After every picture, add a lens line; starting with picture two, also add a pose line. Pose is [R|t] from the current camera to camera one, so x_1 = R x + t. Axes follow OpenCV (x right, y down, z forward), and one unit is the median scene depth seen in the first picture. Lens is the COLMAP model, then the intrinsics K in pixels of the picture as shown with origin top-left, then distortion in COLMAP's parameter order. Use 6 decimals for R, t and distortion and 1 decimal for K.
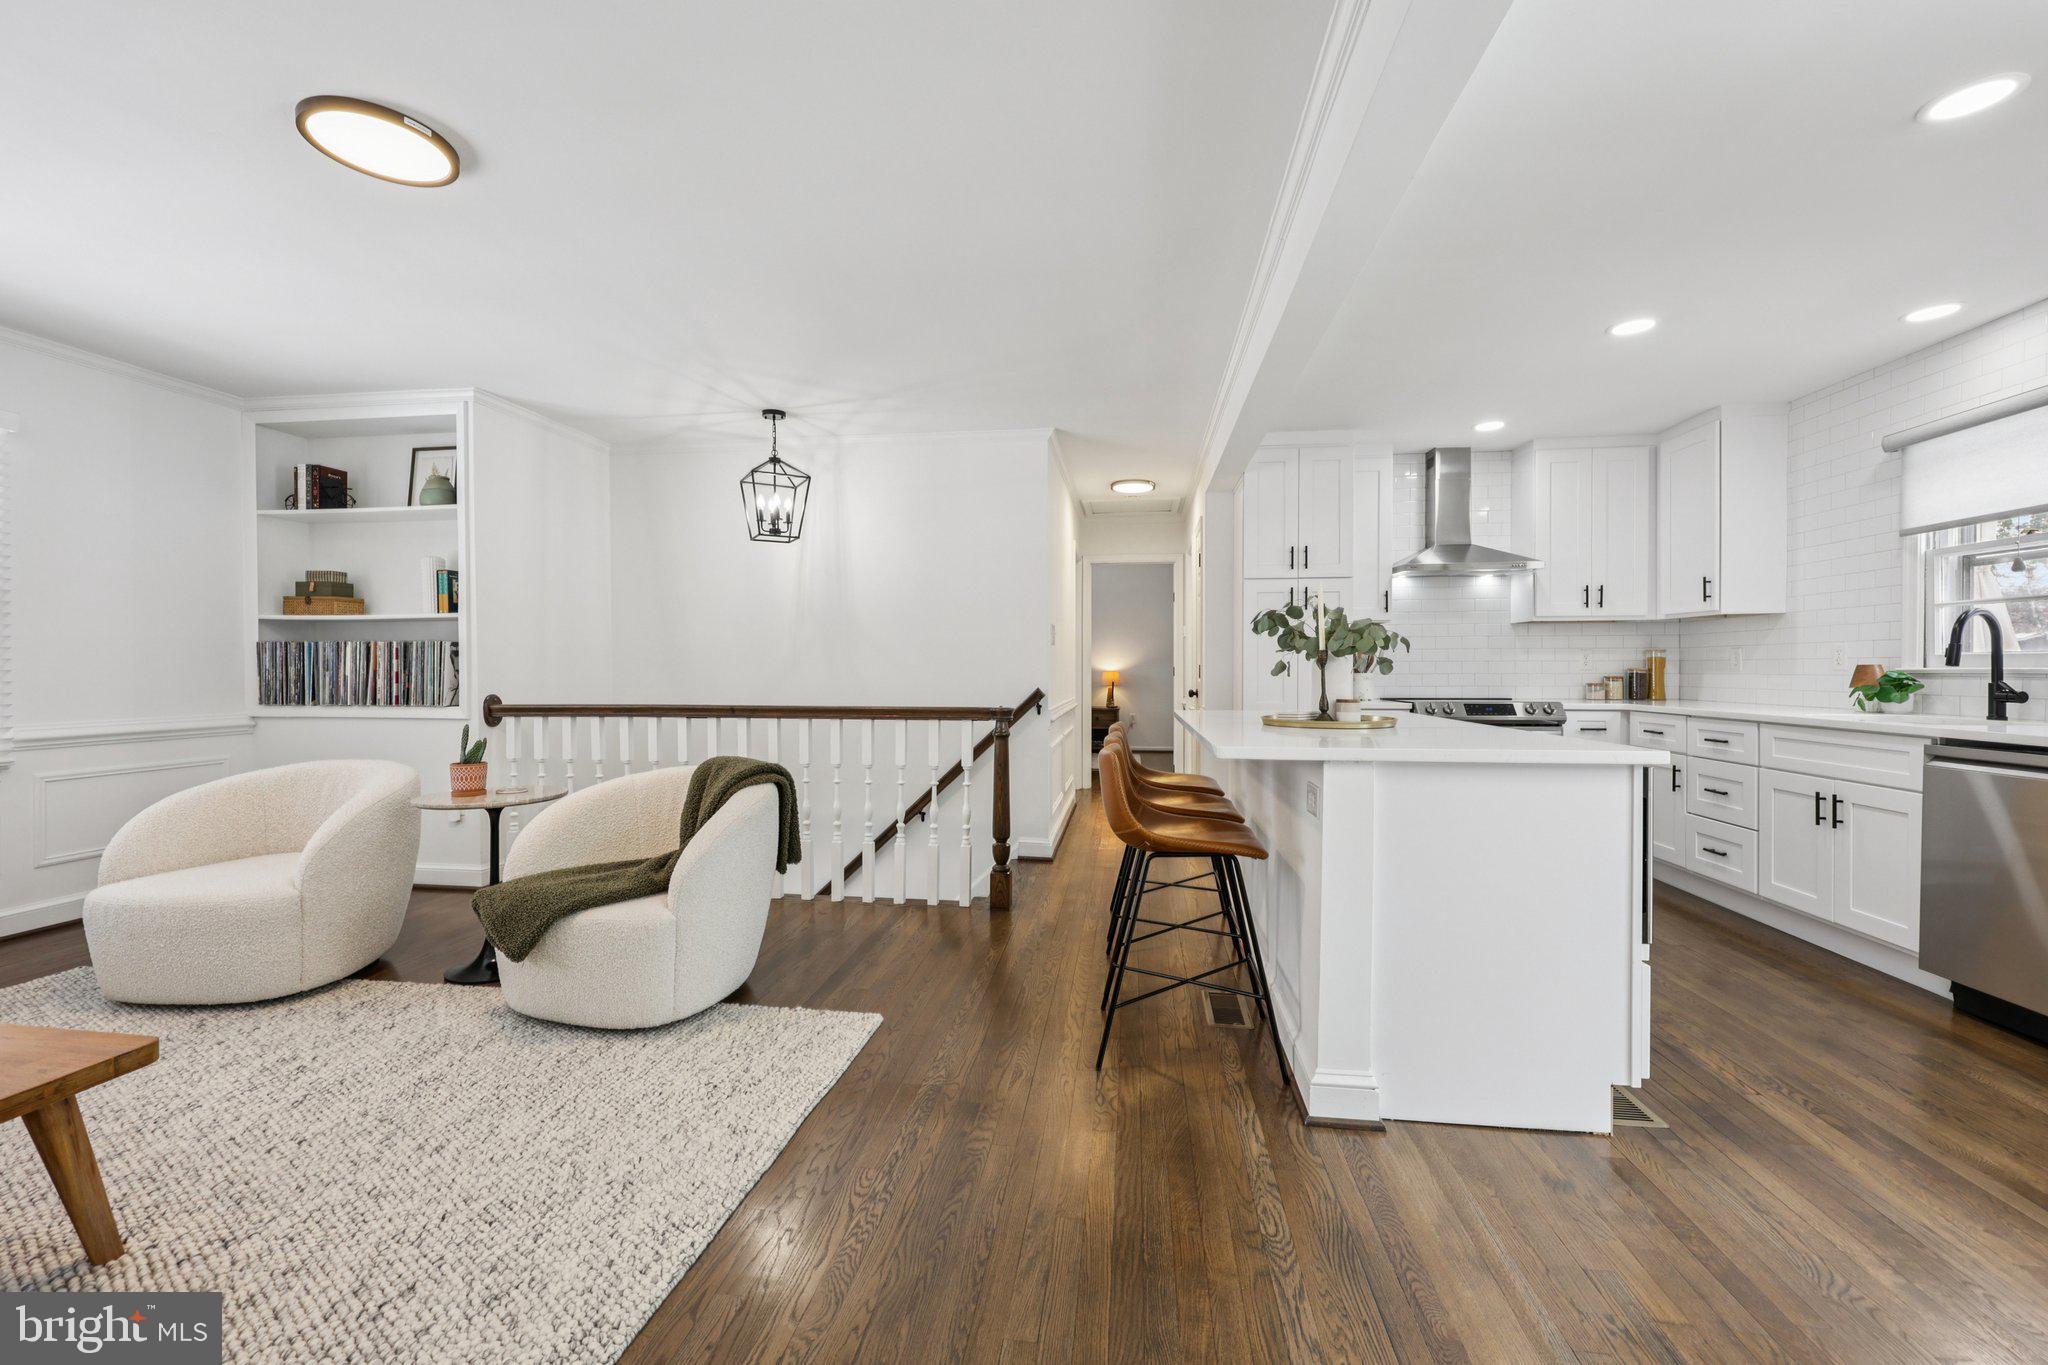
lens RADIAL K [[824.3, 0, 1032.8], [0, 824.3, 673.0], [0, 0, 1]] dist [0.000048, 0.000399]
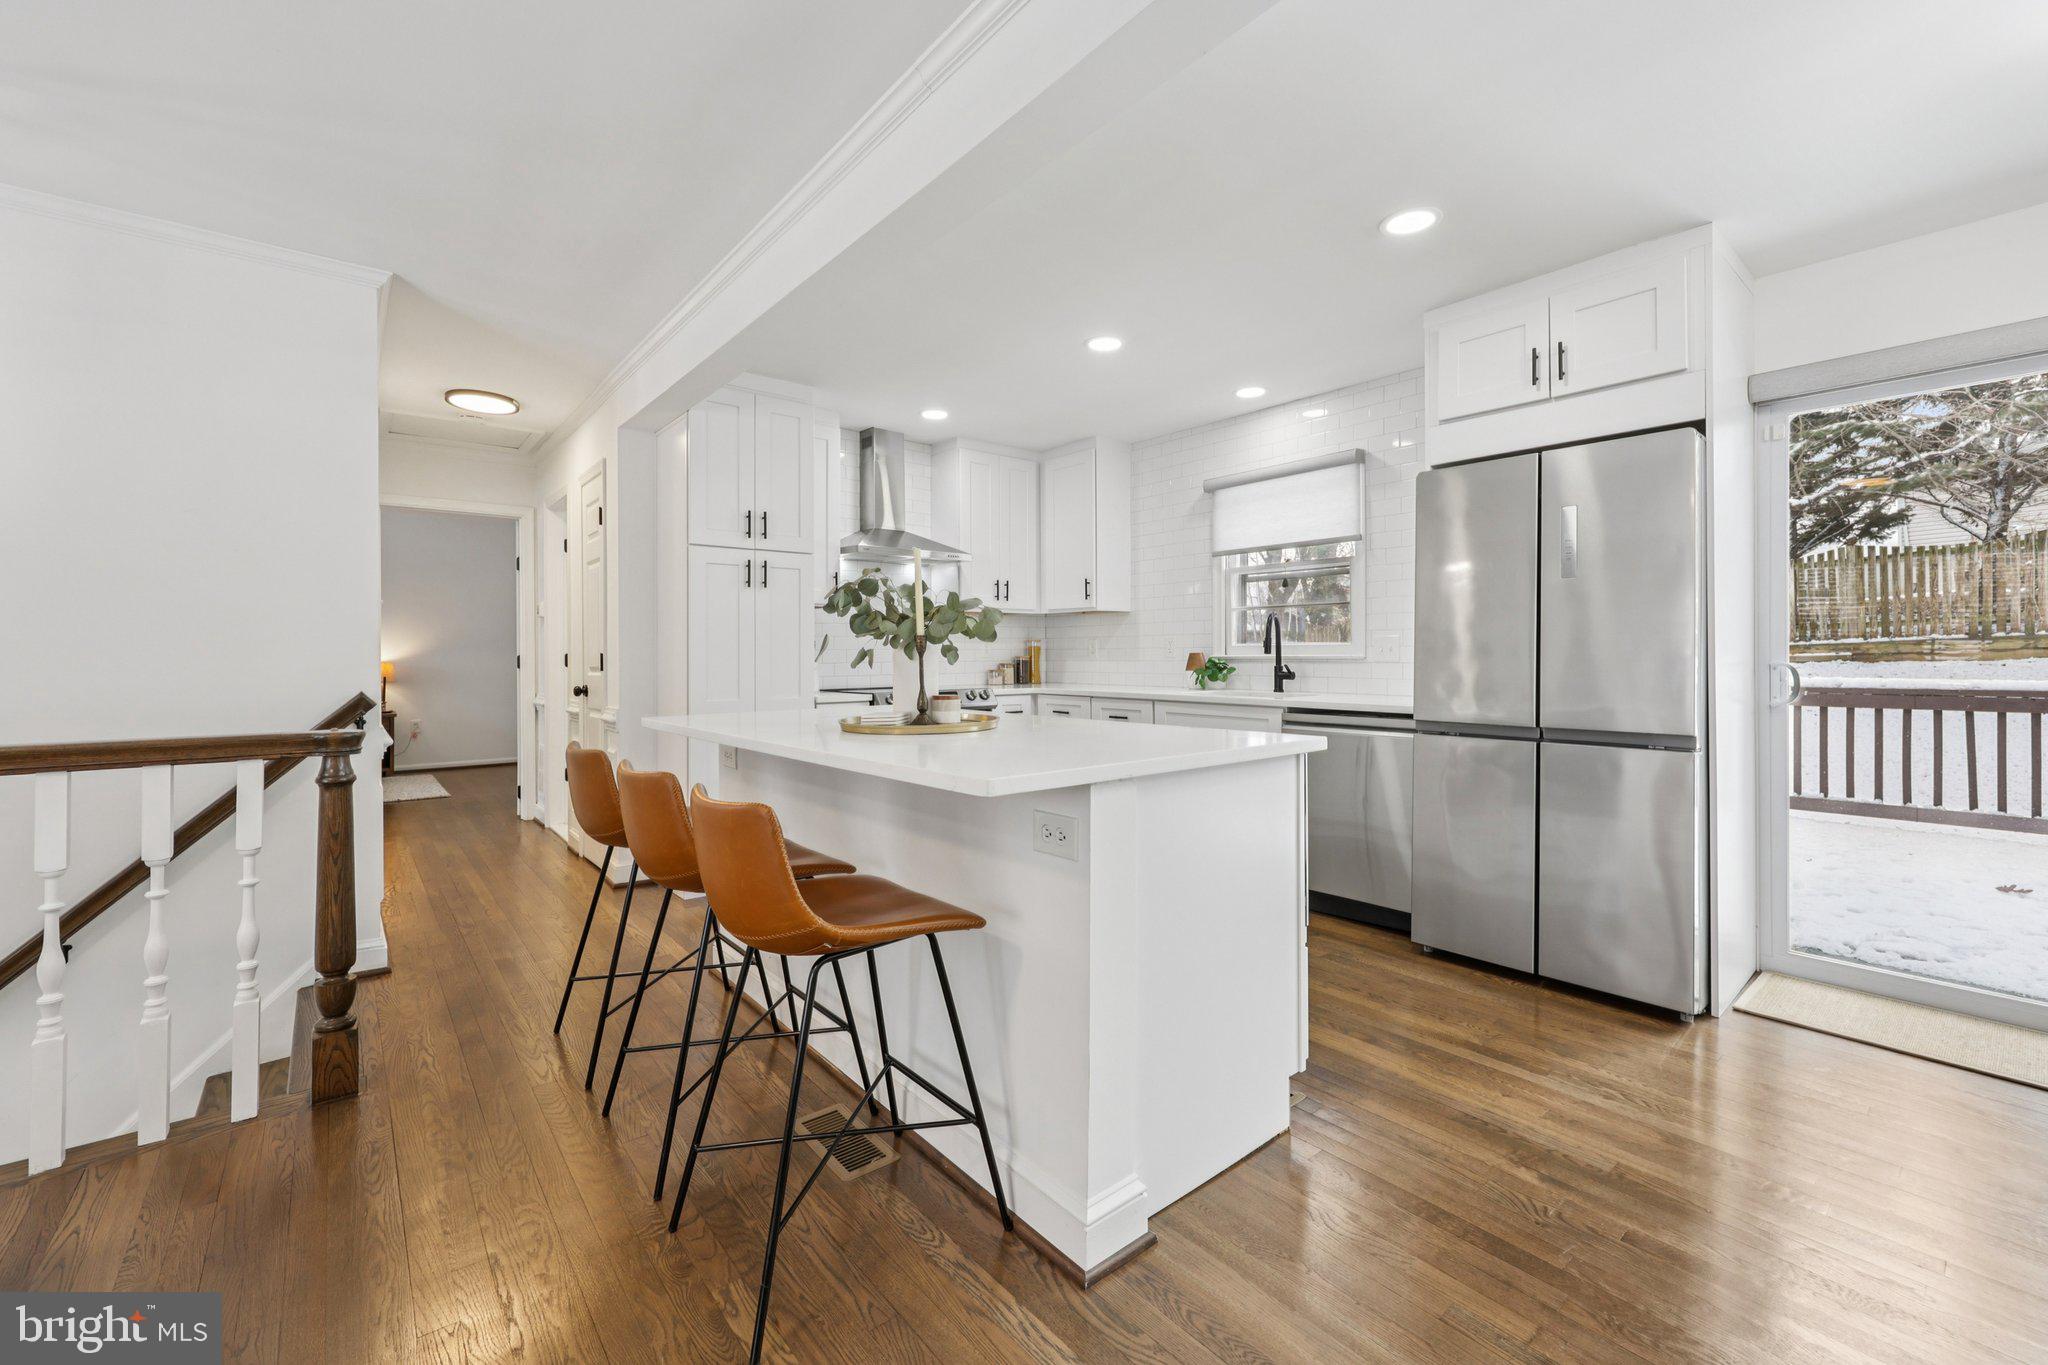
lens RADIAL K [[824.3, 0, 1025.5], [0, 824.3, 656.0], [0, 0, 1]] dist [0.000048, 0.000399]
pose [[0.685950, -0.003748, 0.727639, -0.121851], [0.007936, 0.999966, -0.002331, -0.003808], [-0.727605, 0.007373, 0.685956, 0.282269]]
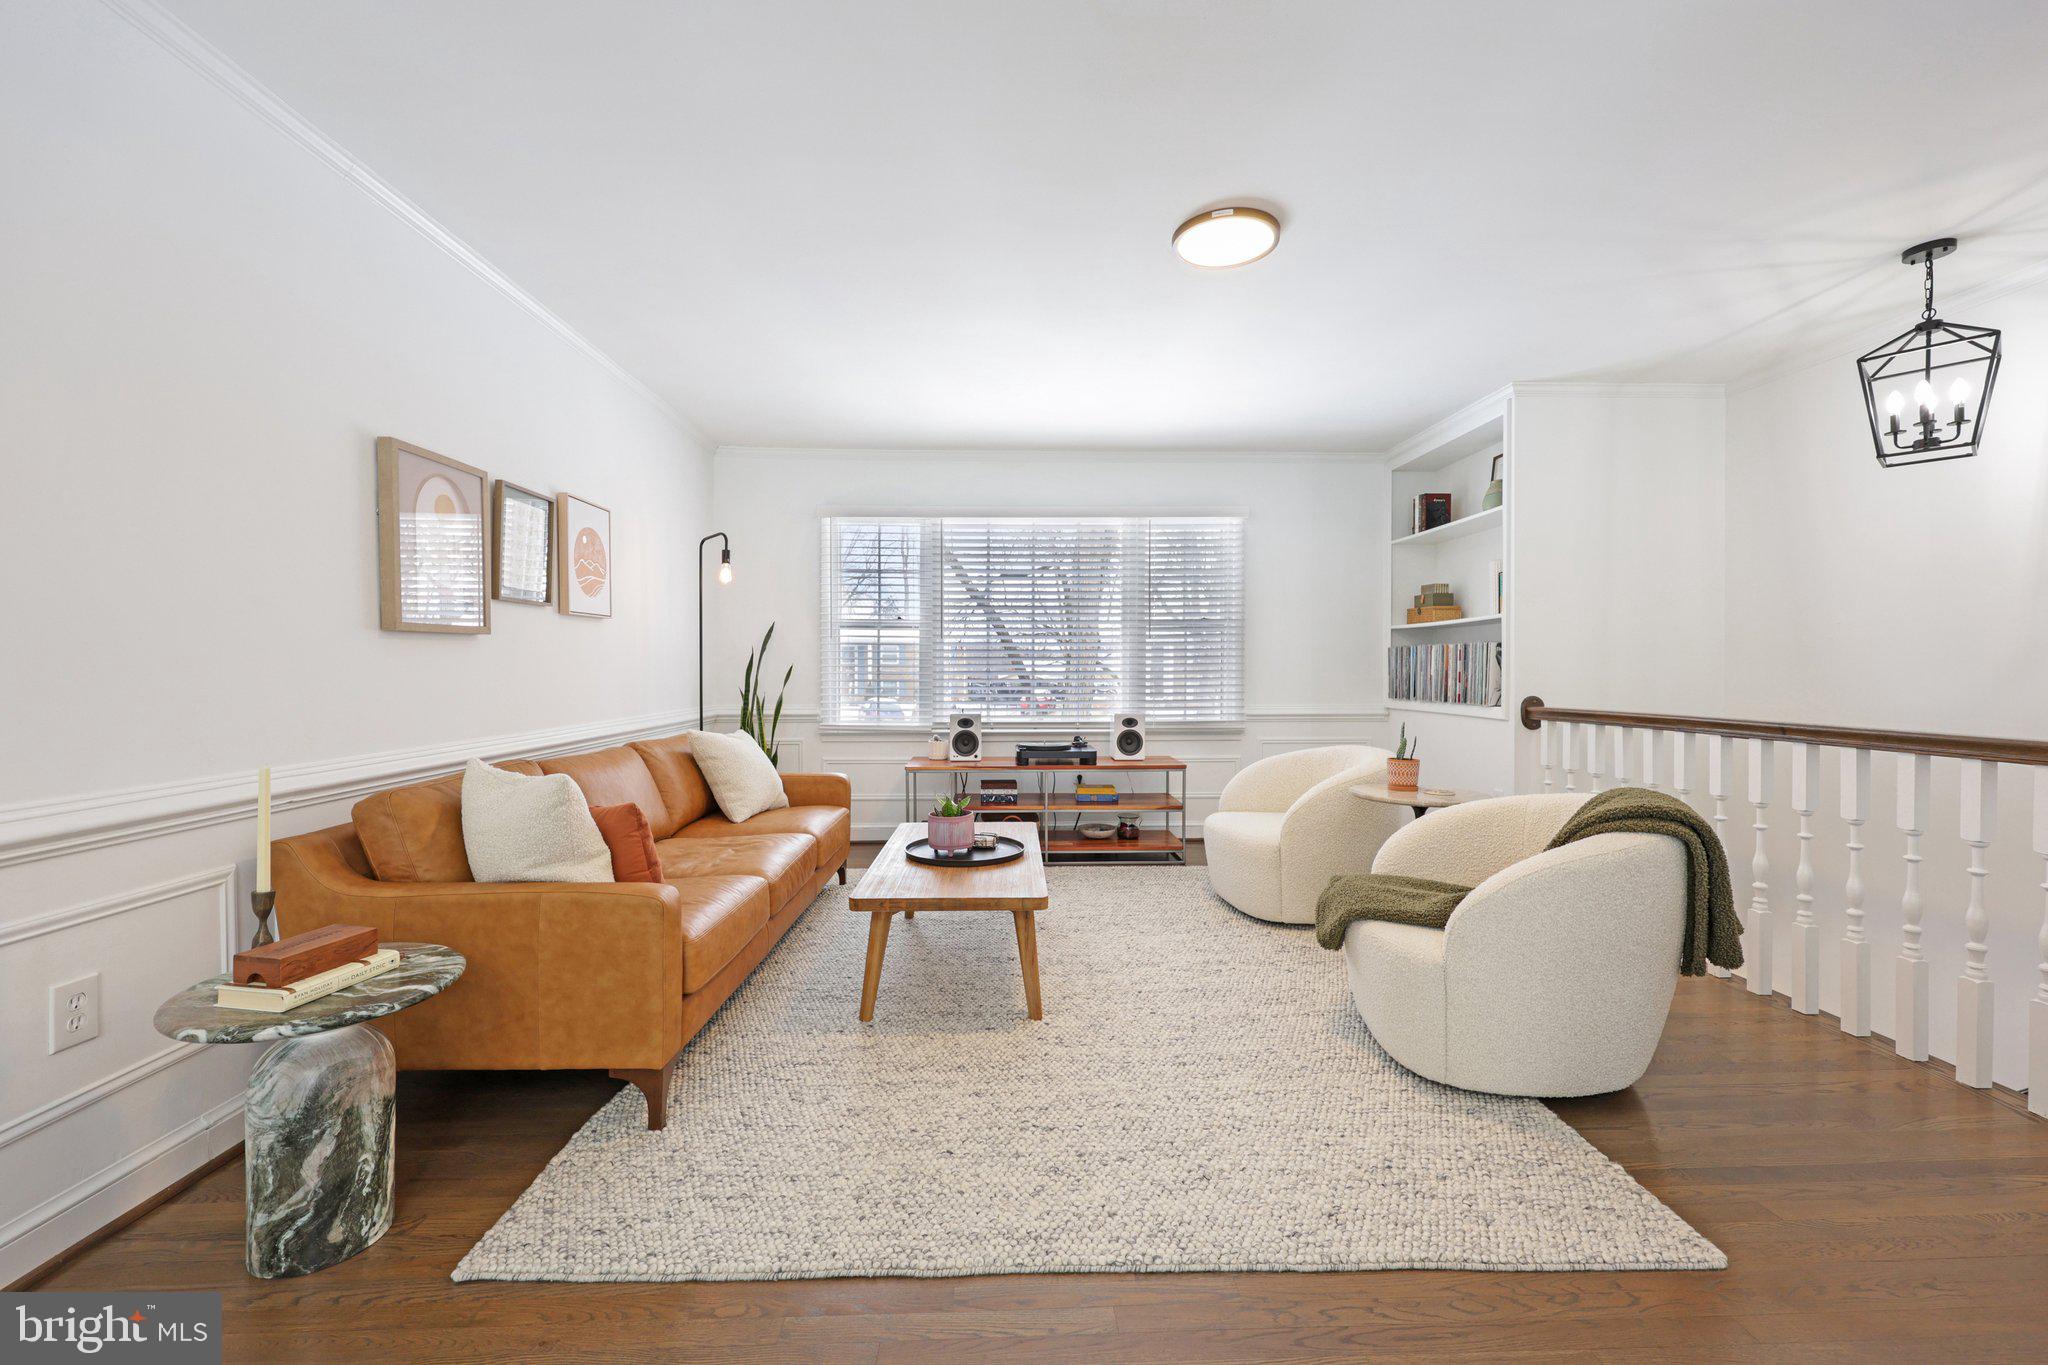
lens RADIAL K [[824.3, 0, 1022.1], [0, 824.3, 680.2], [0, 0, 1]] dist [0.000048, 0.000399]
pose [[0.163683, 0.013148, -0.986425, 0.209655], [-0.007278, 0.999900, 0.012120, 0.000558], [0.986486, 0.005195, 0.163762, 0.278579]]
